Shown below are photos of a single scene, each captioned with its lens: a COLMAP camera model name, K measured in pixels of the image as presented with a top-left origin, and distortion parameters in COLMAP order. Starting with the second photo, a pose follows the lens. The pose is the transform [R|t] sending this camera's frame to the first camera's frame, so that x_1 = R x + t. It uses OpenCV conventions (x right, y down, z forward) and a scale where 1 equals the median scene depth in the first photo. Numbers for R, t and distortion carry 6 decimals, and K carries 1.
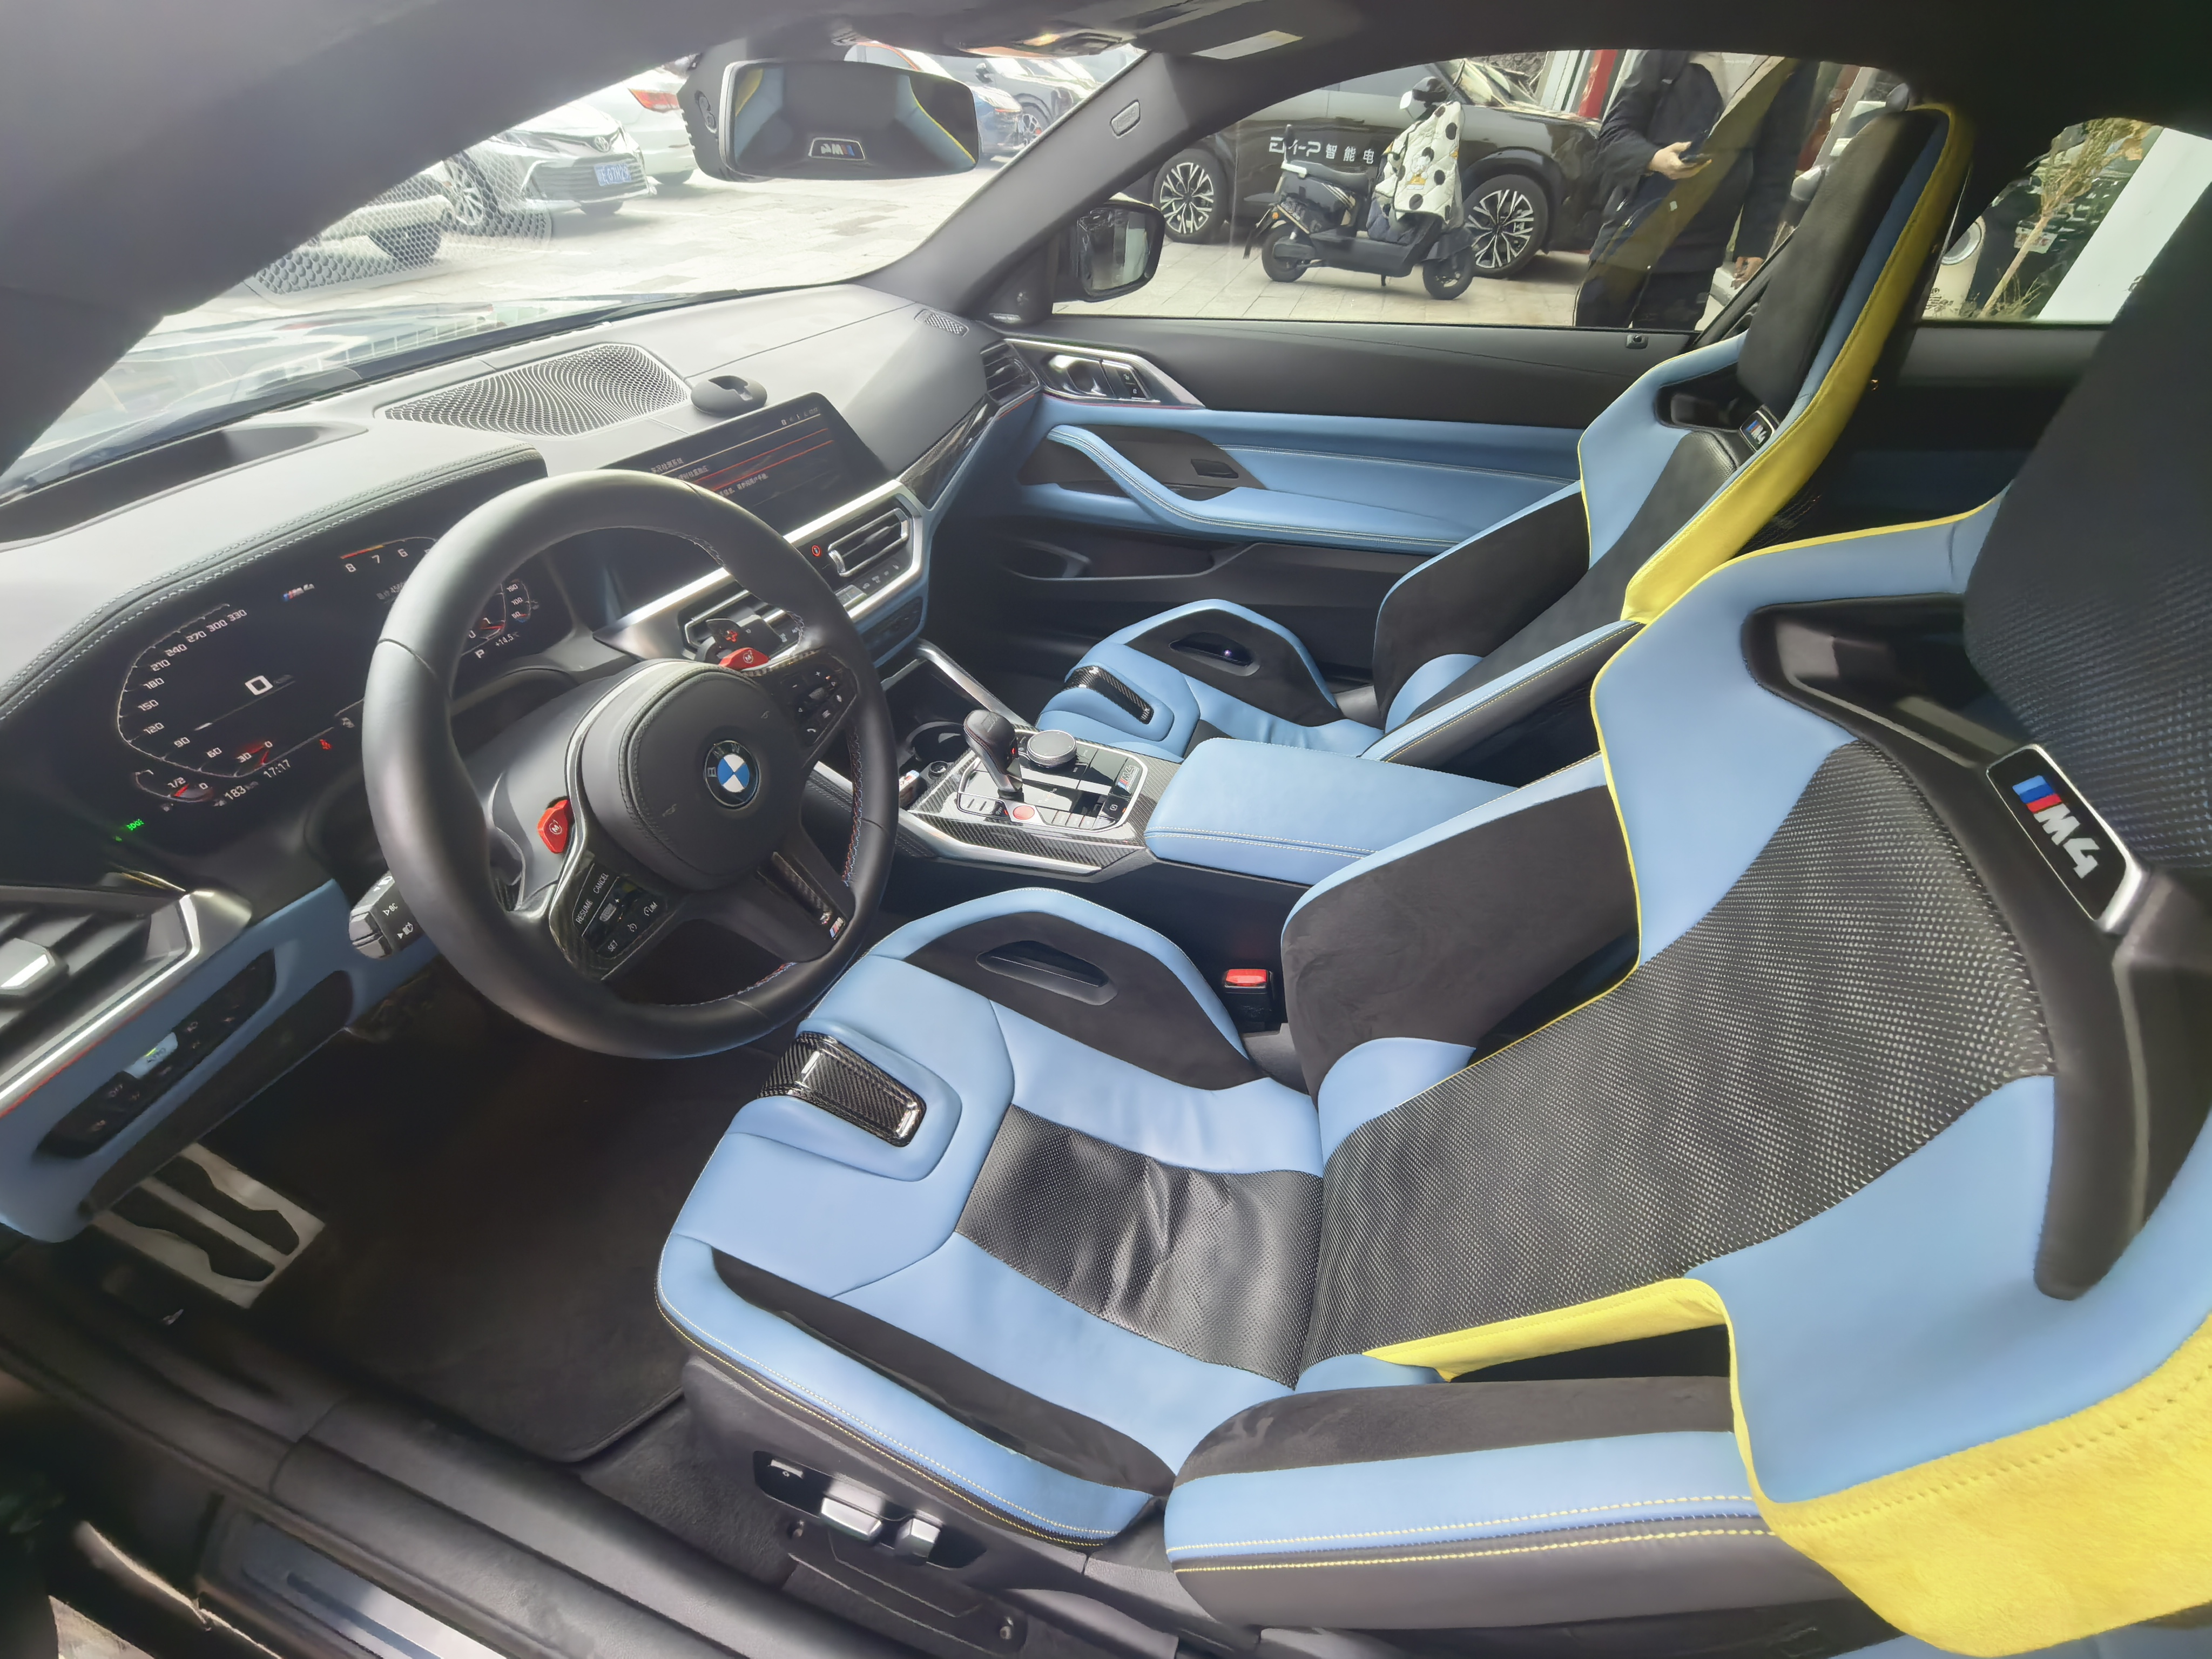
lens RADIAL K [[856.3, 0, 1101.7], [0, 856.3, 825.2], [0, 0, 1]] dist [0.008067, -0.004178]
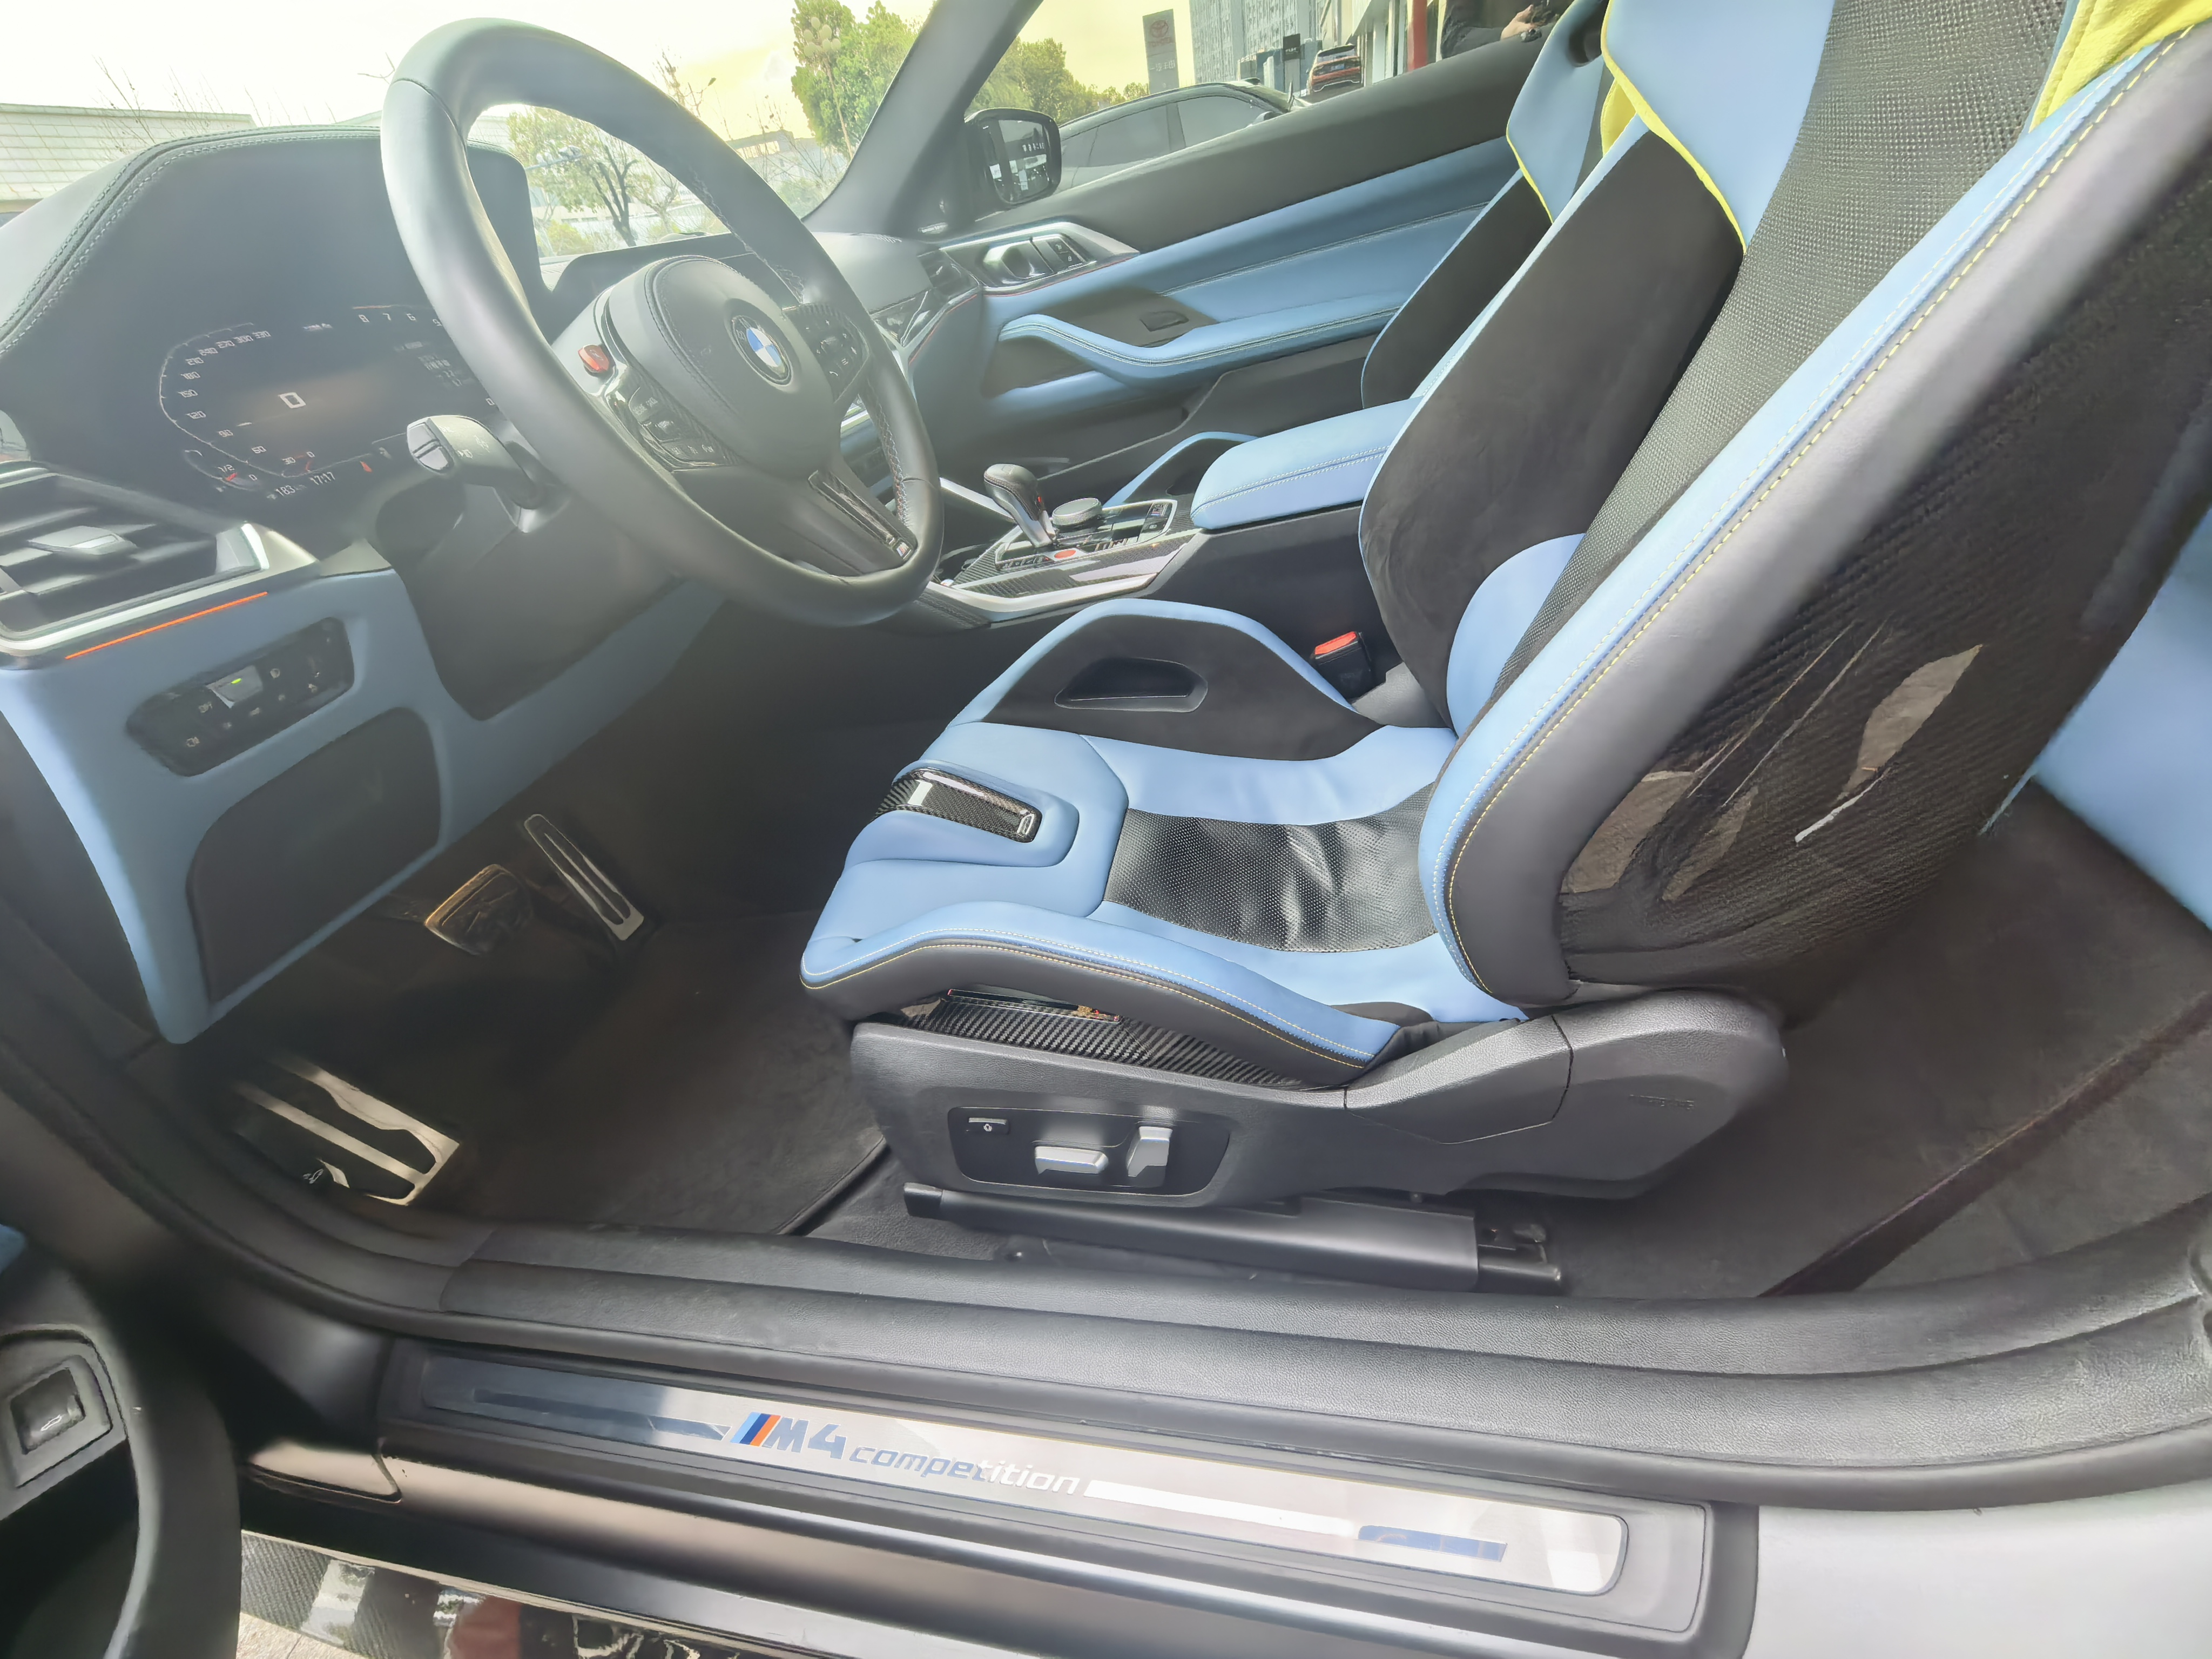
lens RADIAL K [[856.3, 0, 1101.7], [0, 856.3, 825.2], [0, 0, 1]] dist [0.008067, -0.004178]
pose [[0.965979, -0.257021, -0.028733, -0.108463], [0.252375, 0.961080, -0.112391, 0.426990], [0.056502, 0.101316, 0.993249, 0.070108]]
